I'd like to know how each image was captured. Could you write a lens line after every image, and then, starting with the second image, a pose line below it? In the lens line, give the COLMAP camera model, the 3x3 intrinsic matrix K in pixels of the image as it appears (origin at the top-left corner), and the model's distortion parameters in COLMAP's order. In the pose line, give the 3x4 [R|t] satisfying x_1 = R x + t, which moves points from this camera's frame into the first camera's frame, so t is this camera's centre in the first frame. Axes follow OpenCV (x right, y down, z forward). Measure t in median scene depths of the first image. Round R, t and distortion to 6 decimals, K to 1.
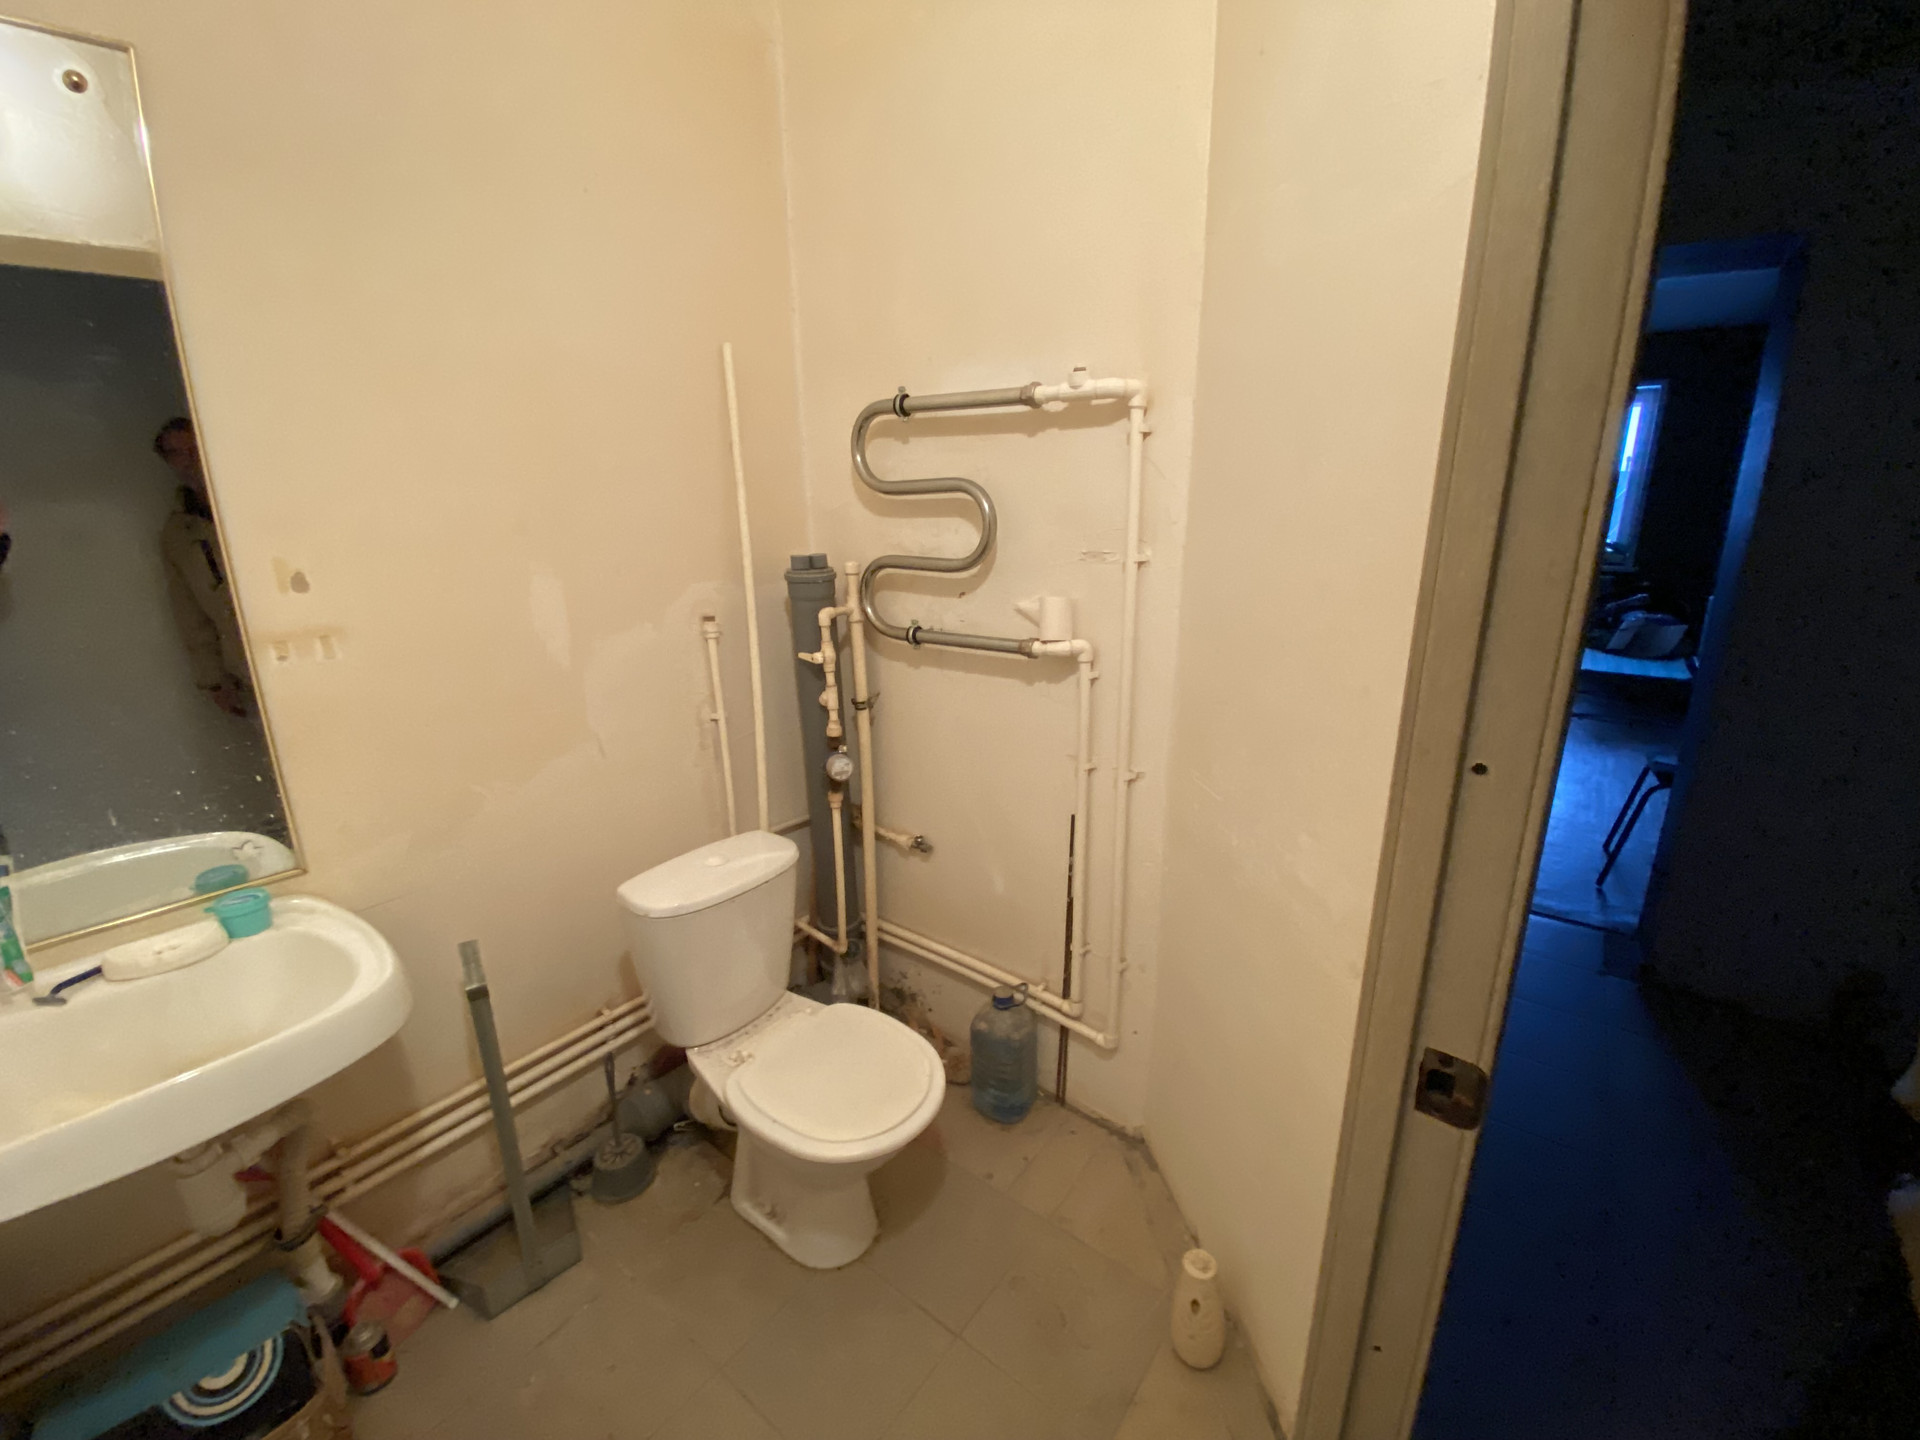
lens RADIAL K [[755.2, 0, 960.0], [0, 755.2, 720.0], [0, 0, 1]] dist [-0.000647, -0.014479]
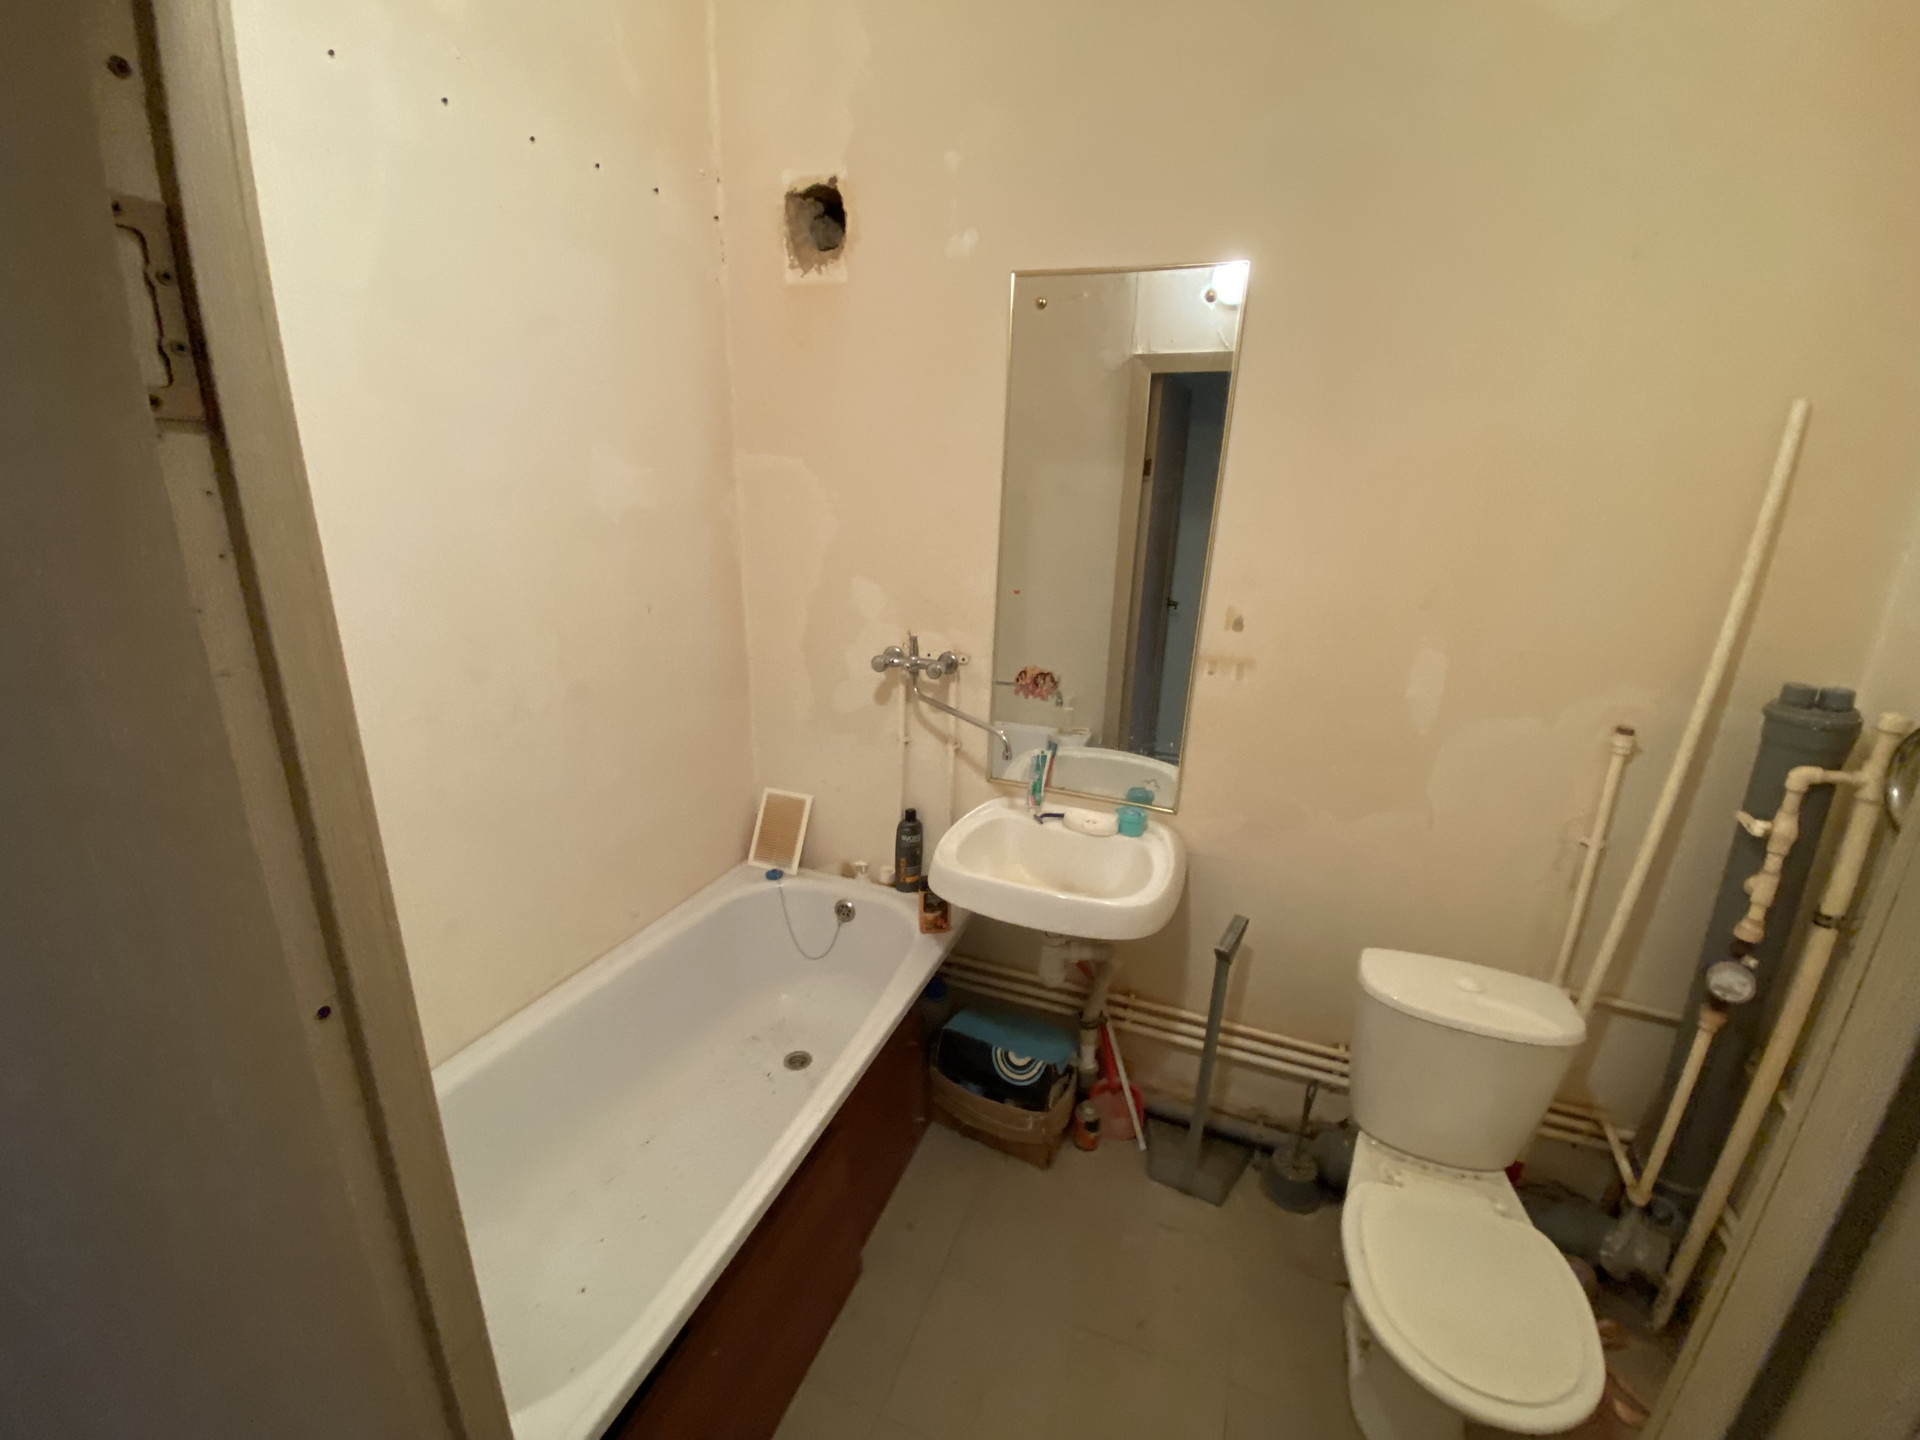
lens RADIAL K [[755.2, 0, 960.0], [0, 755.2, 720.0], [0, 0, 1]] dist [-0.000647, -0.014479]
pose [[0.269088, 0.287650, -0.919157, 0.260599], [-0.284935, 0.935412, 0.209321, -0.130743], [0.920002, 0.205574, 0.333670, 0.073354]]
